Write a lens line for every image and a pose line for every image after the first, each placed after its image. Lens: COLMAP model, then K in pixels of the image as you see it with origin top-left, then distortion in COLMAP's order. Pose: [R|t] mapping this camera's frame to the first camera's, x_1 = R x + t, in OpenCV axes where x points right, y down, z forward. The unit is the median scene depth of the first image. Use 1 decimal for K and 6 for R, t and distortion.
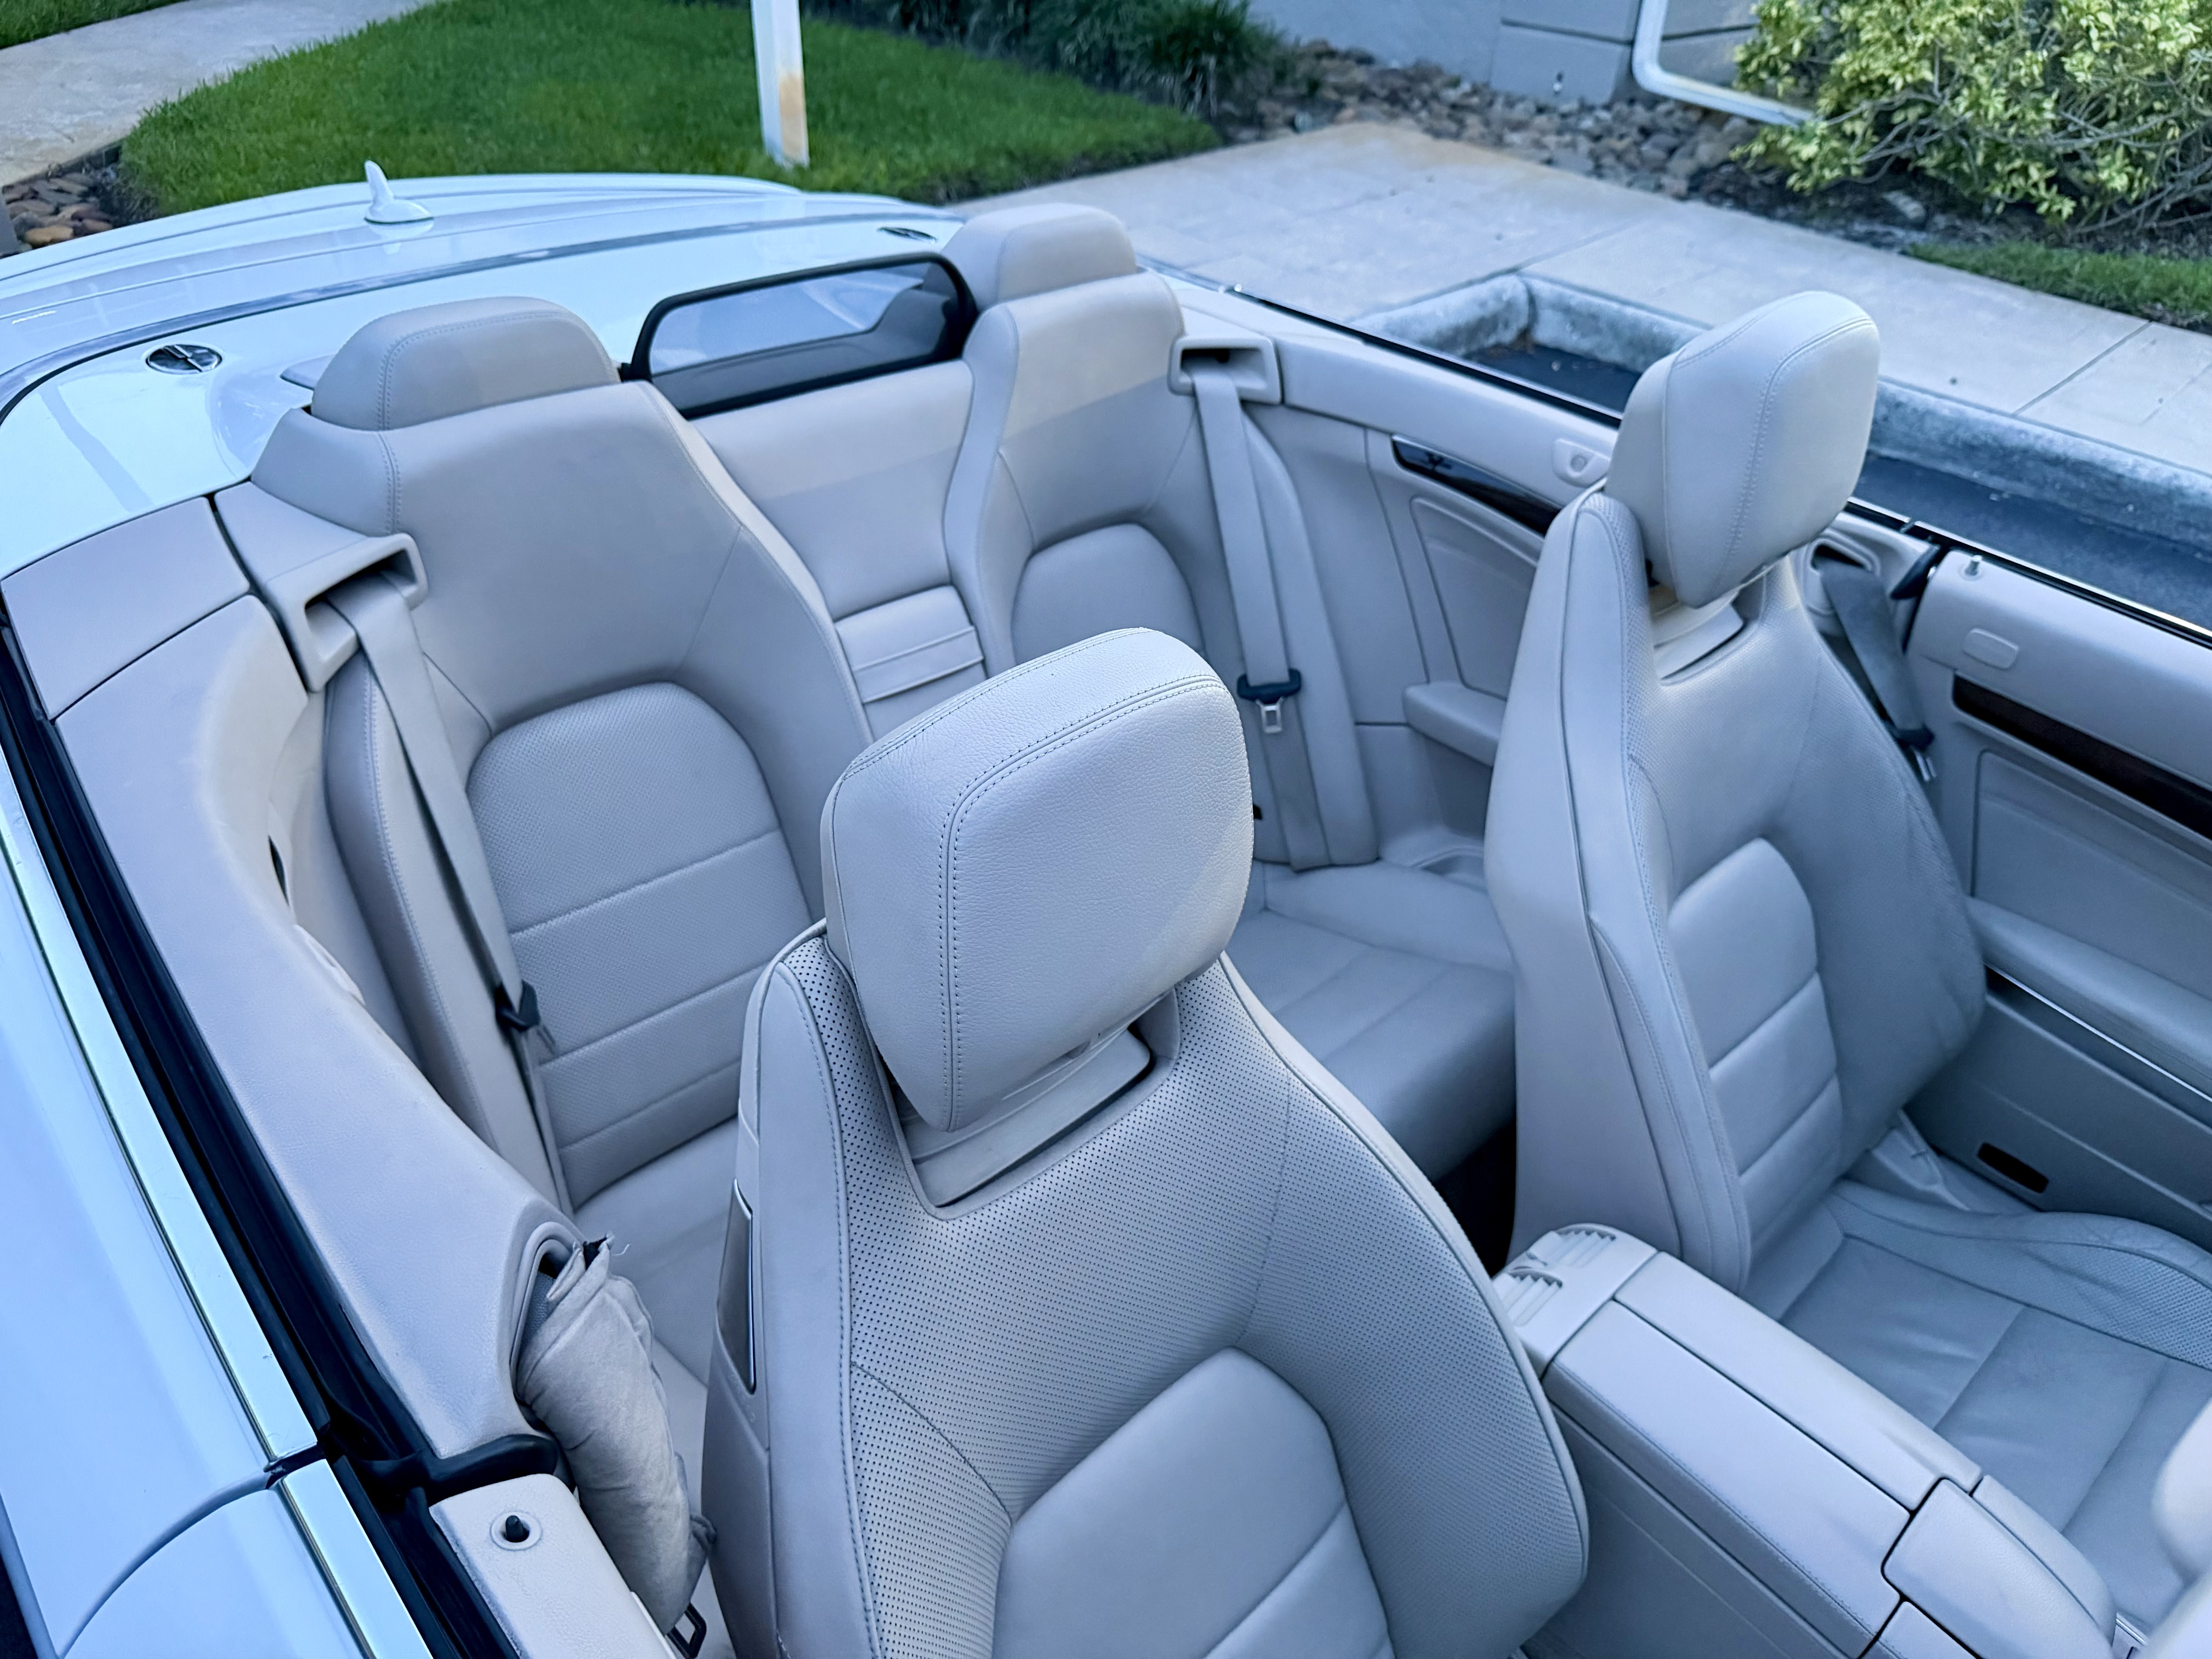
lens RADIAL K [[1588.4, 0, 1084.5], [0, 1588.4, 825.8], [0, 0, 1]] dist [-0.000325, -0.024155]
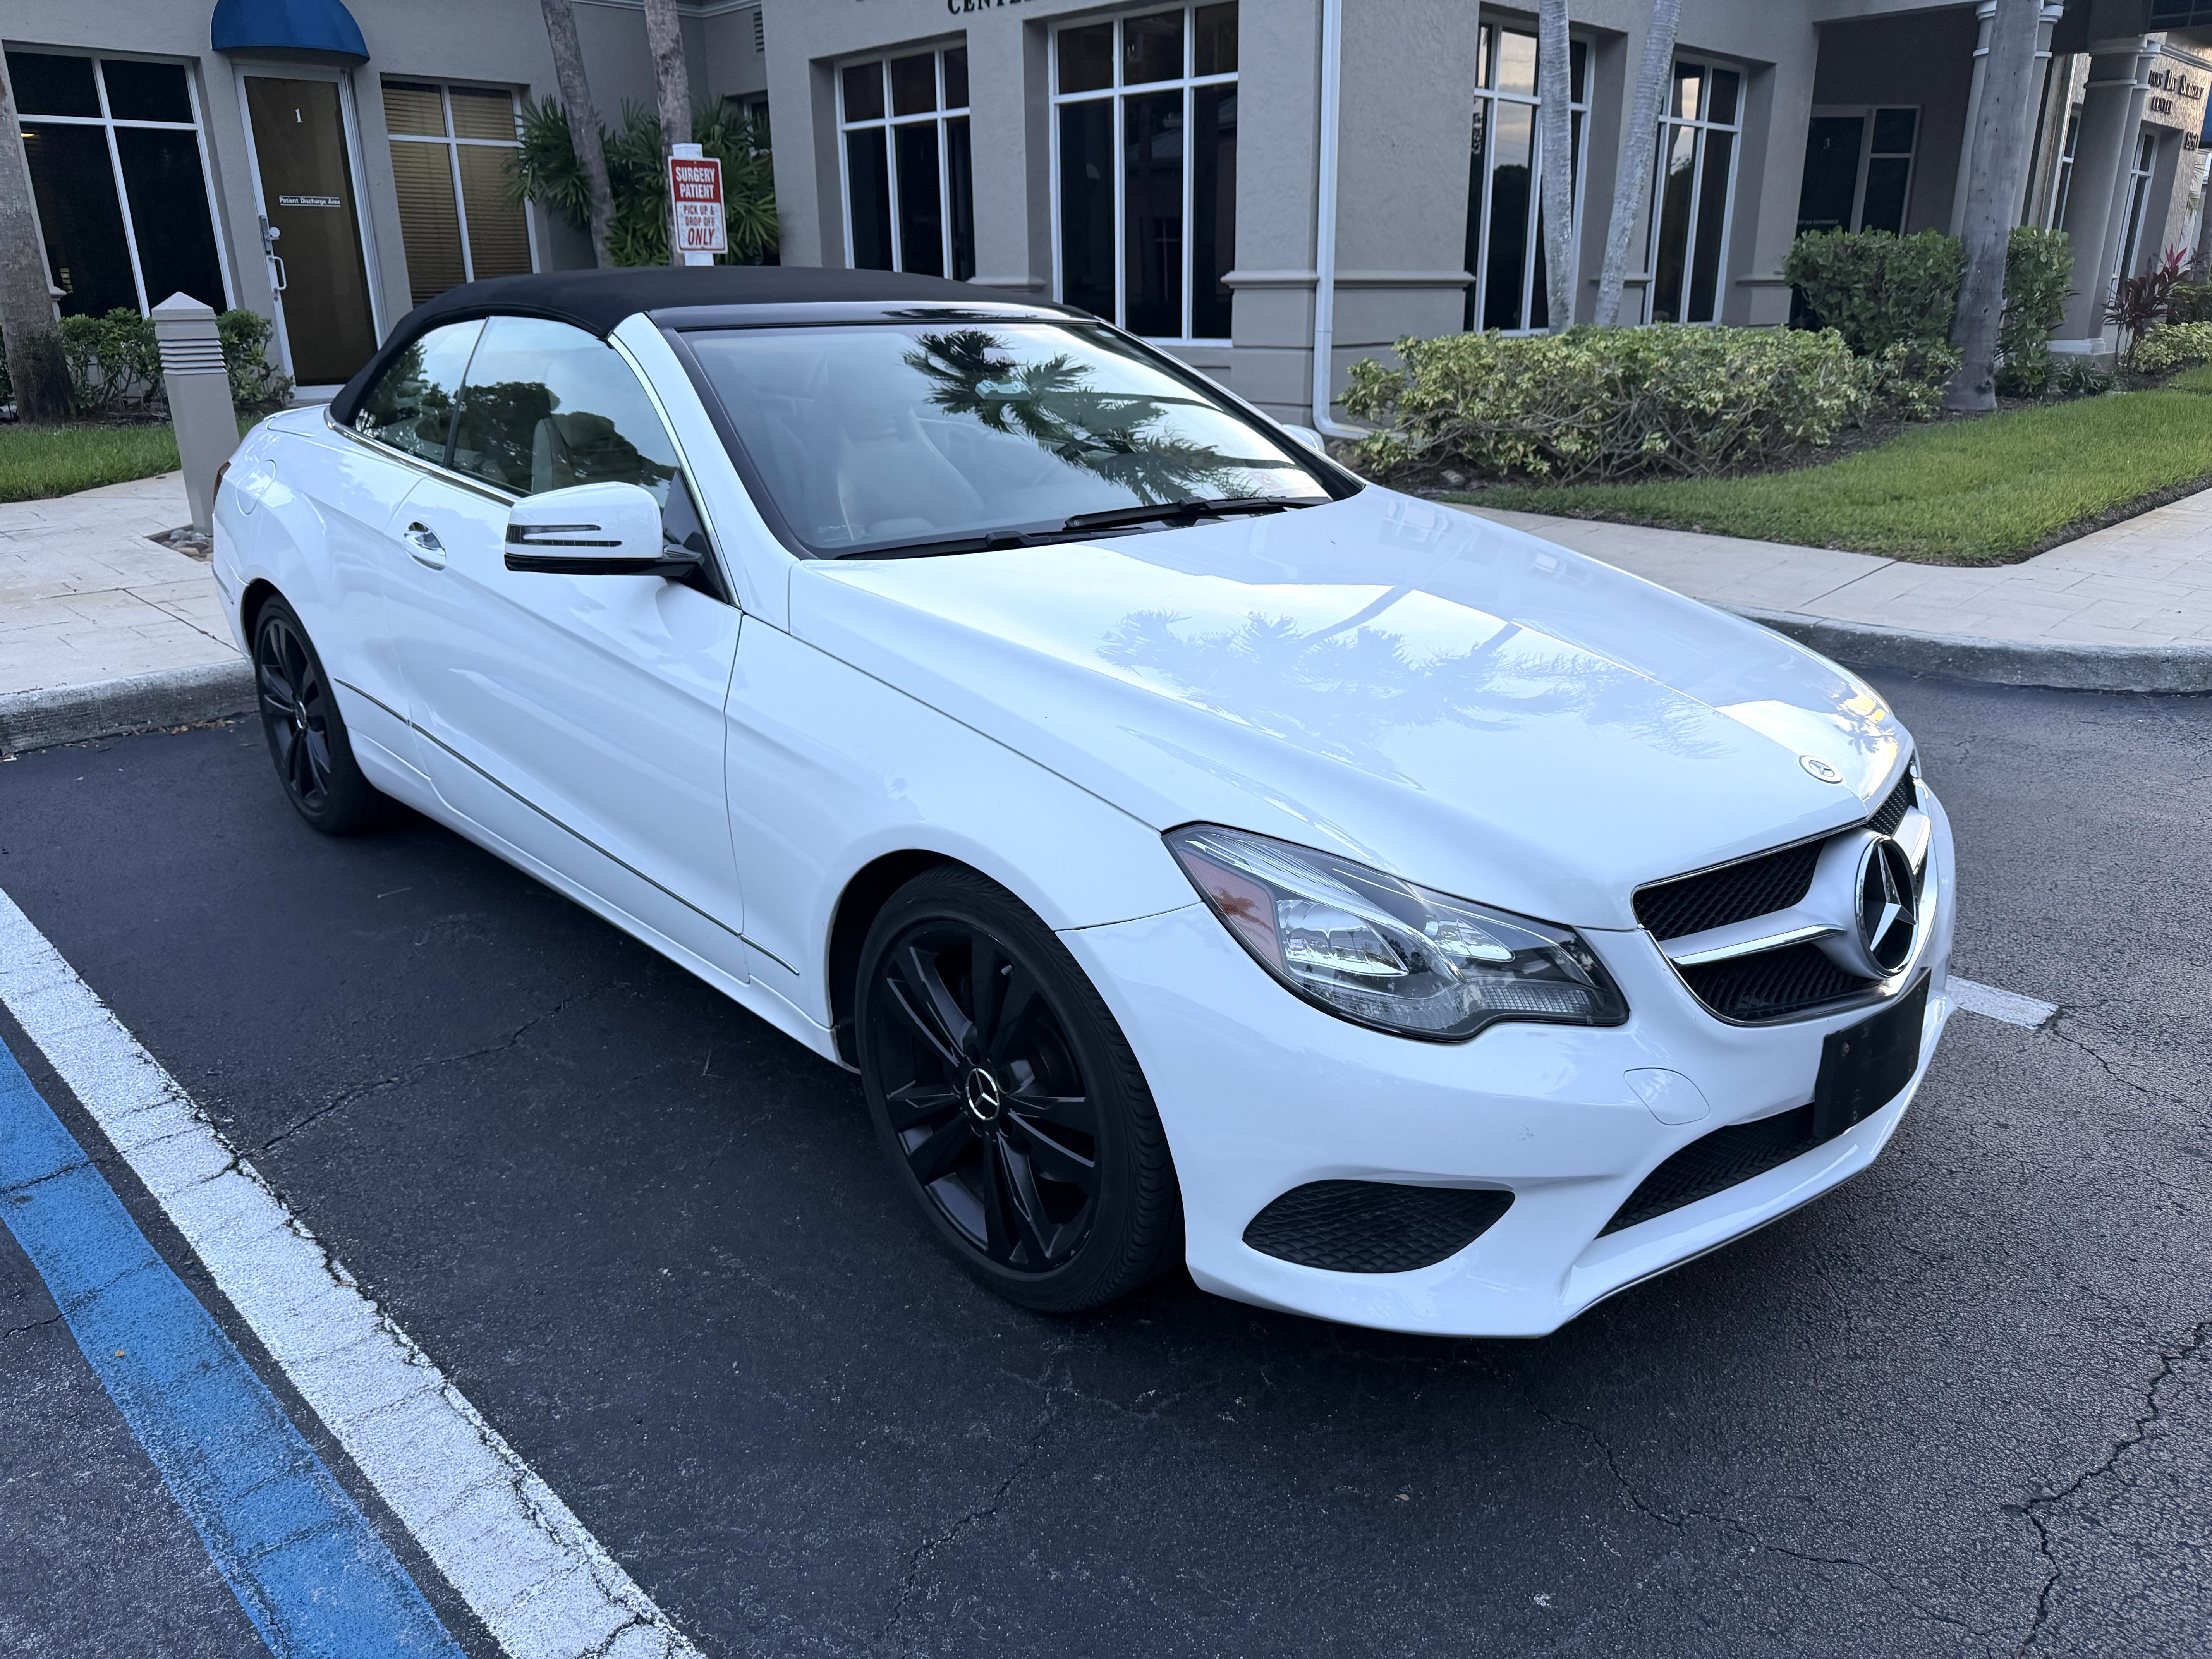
lens RADIAL K [[1588.4, 0, 1110.8], [0, 1588.4, 829.8], [0, 0, 1]] dist [-0.000325, -0.024155]
pose [[0.998615, -0.050784, -0.013777, 0.723928], [0.045378, 0.963690, -0.263140, 1.242776], [0.026640, 0.262150, 0.964659, -1.536902]]
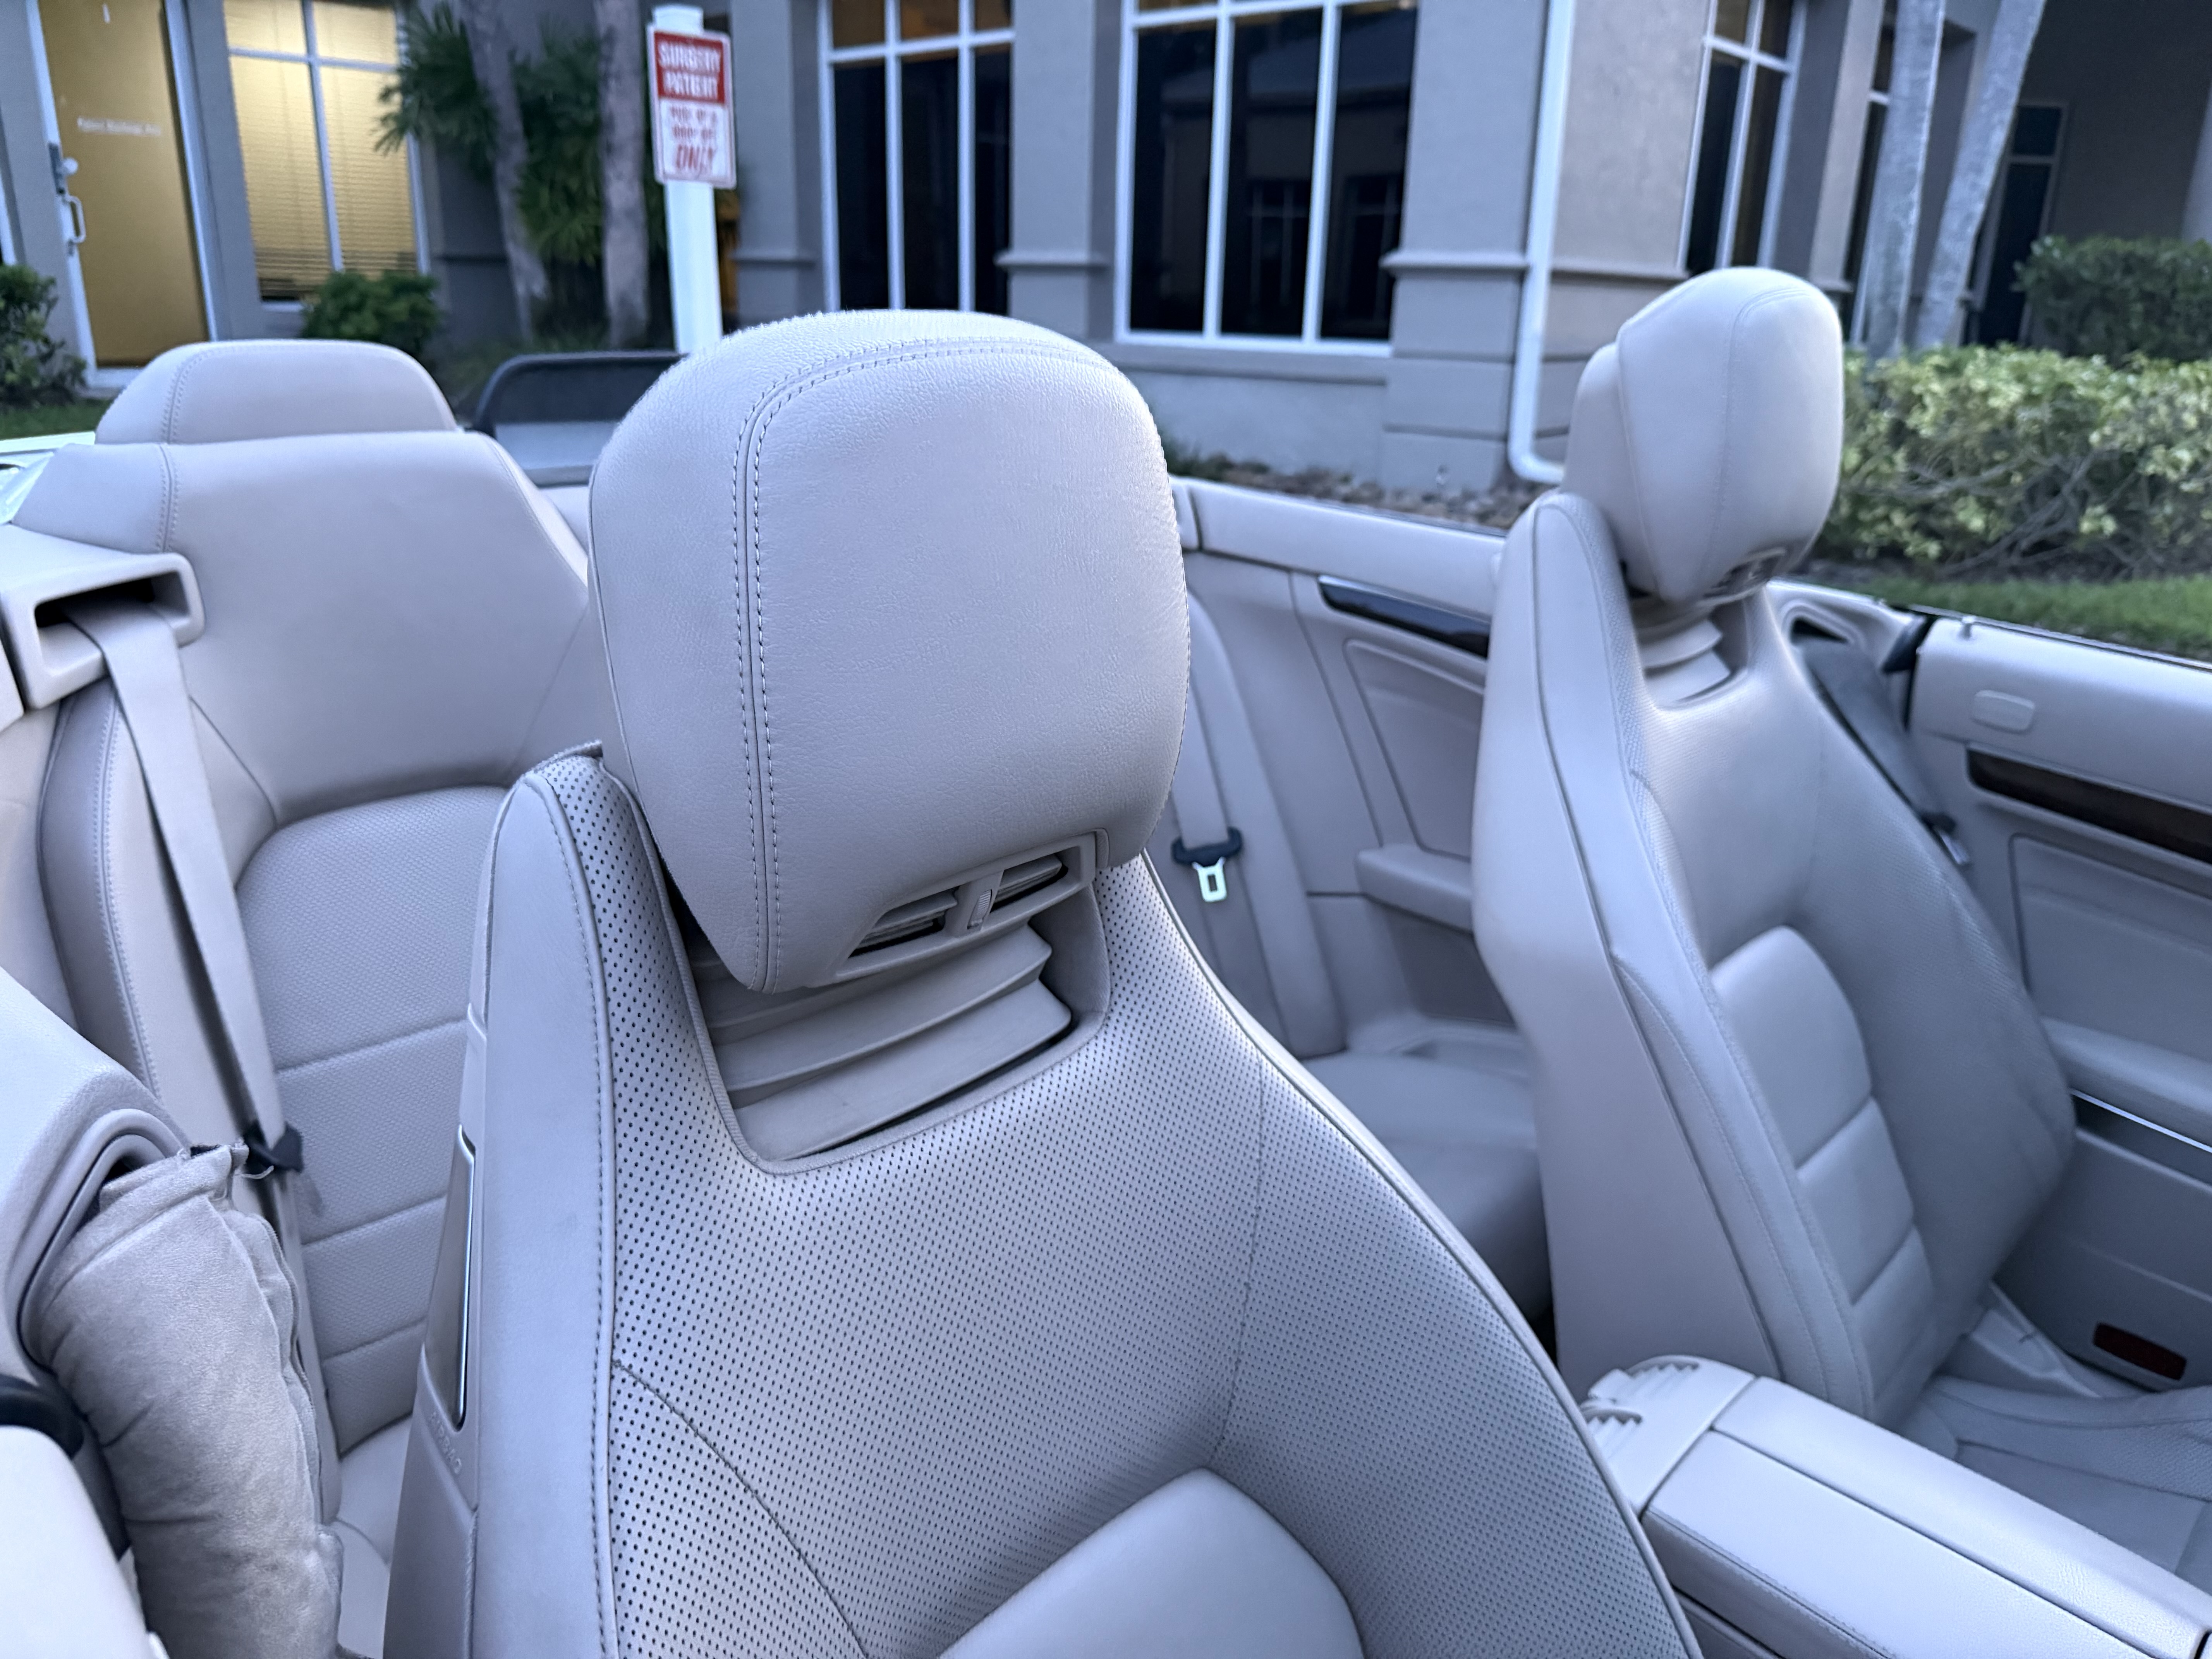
lens RADIAL K [[1588.4, 0, 1077.8], [0, 1588.4, 821.2], [0, 0, 1]] dist [-0.000325, -0.024155]
pose [[0.998625, -0.035457, 0.038614, 0.011312], [0.044446, 0.963229, -0.264979, 0.143667], [-0.027799, 0.266331, 0.963481, 0.148791]]
